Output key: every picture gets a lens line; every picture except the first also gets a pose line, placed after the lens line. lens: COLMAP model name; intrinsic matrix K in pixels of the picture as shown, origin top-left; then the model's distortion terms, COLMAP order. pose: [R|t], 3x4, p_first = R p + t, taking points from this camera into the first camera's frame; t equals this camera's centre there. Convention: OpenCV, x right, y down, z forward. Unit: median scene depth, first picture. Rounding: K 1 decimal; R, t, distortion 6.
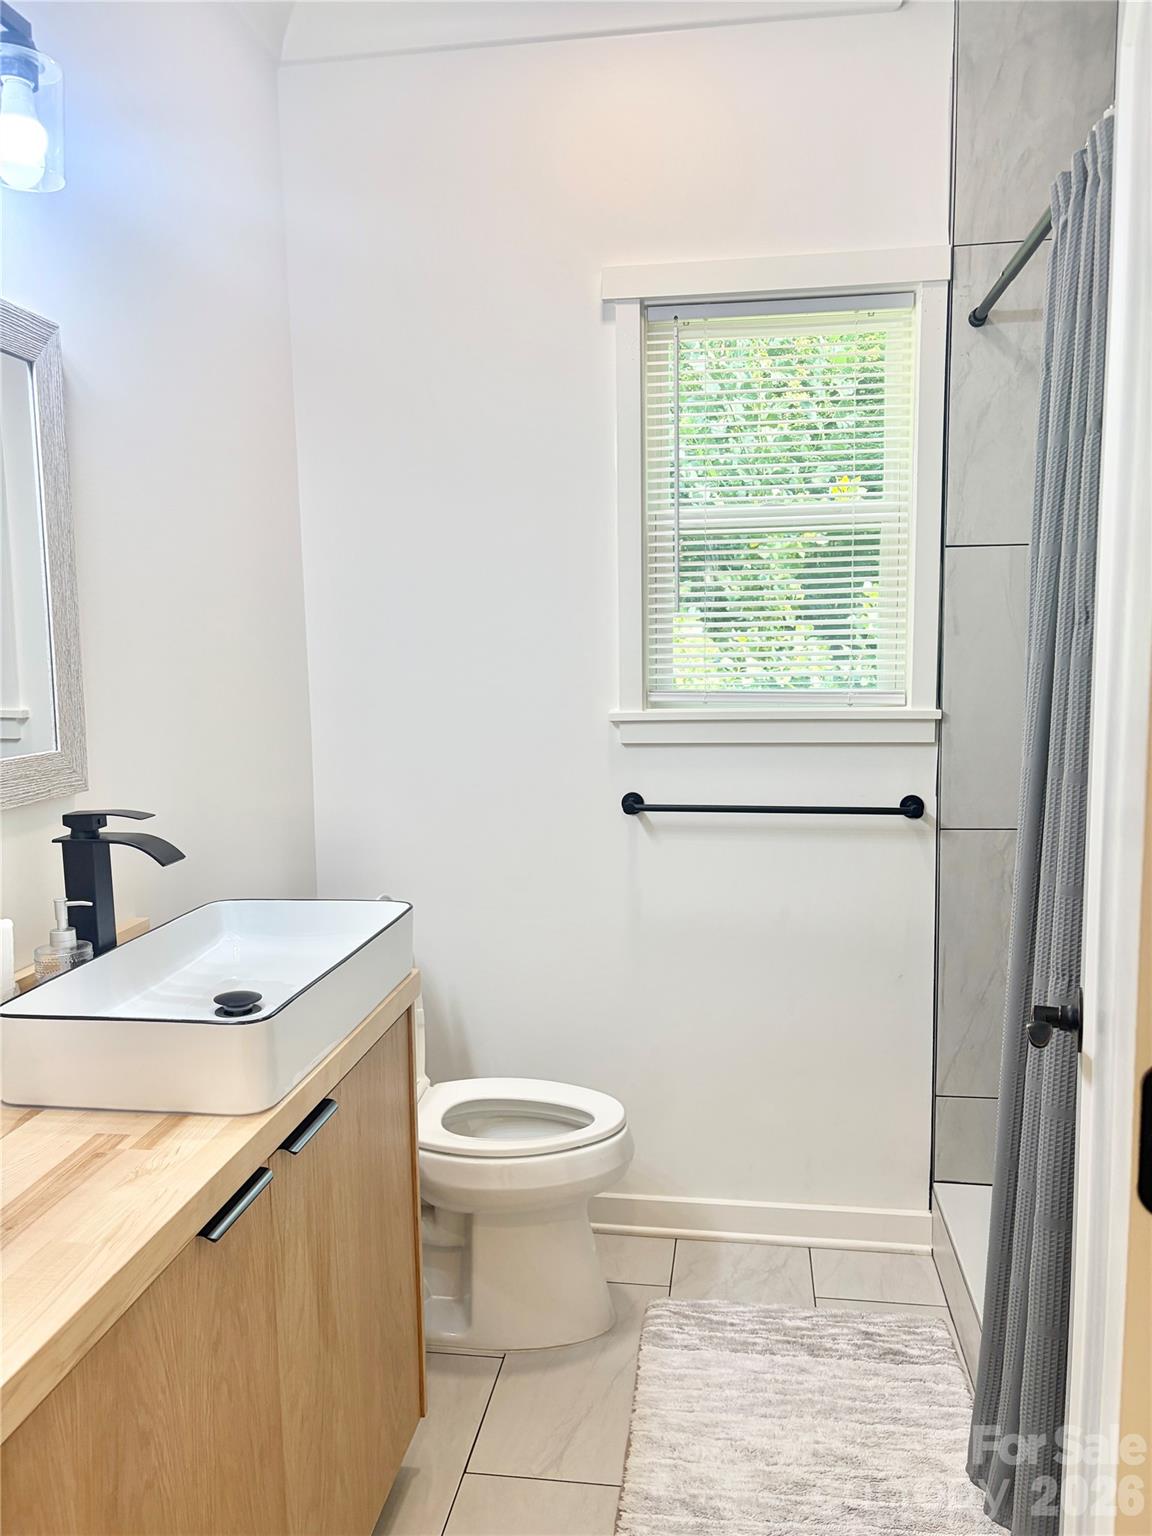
lens RADIAL K [[1148.9, 0, 564.7], [0, 1148.9, 772.0], [0, 0, 1]] dist [0.058587, -0.069027]
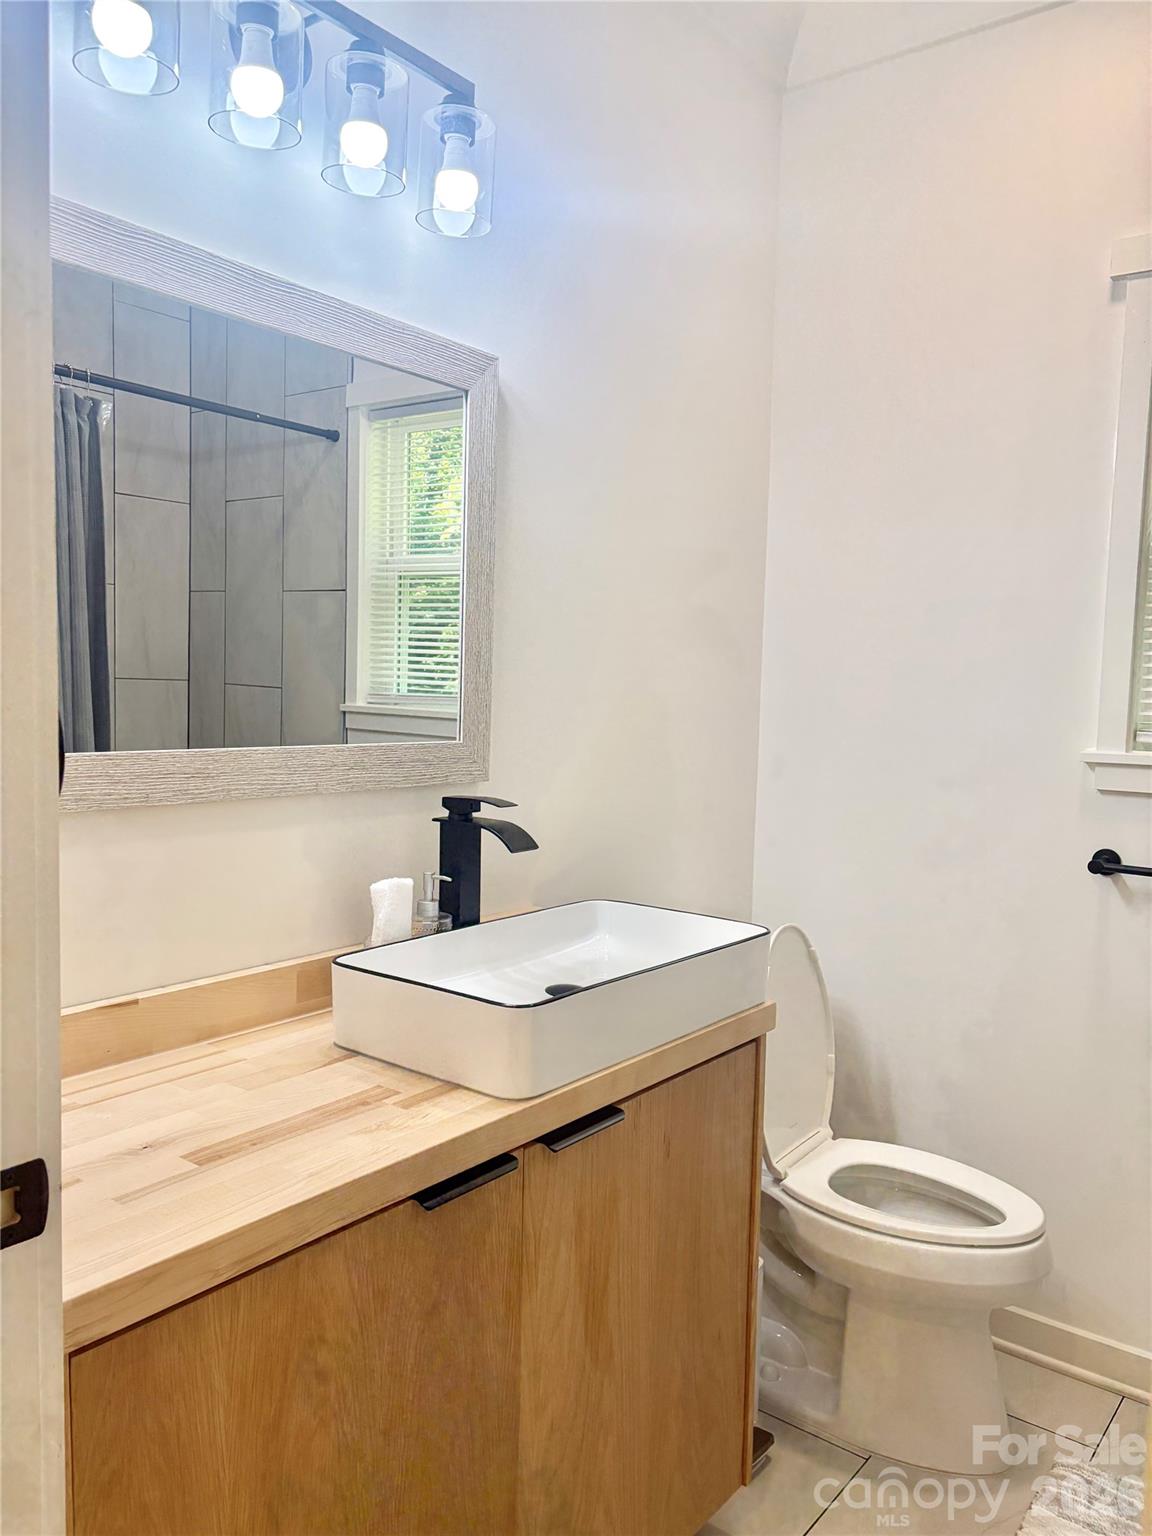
lens RADIAL K [[1148.9, 0, 585.3], [0, 1148.9, 764.2], [0, 0, 1]] dist [0.058587, -0.069027]
pose [[0.872006, 0.074629, -0.483772, 0.205838], [-0.095638, 0.995238, -0.018859, 0.013751], [0.480061, 0.062712, 0.874991, 0.106668]]
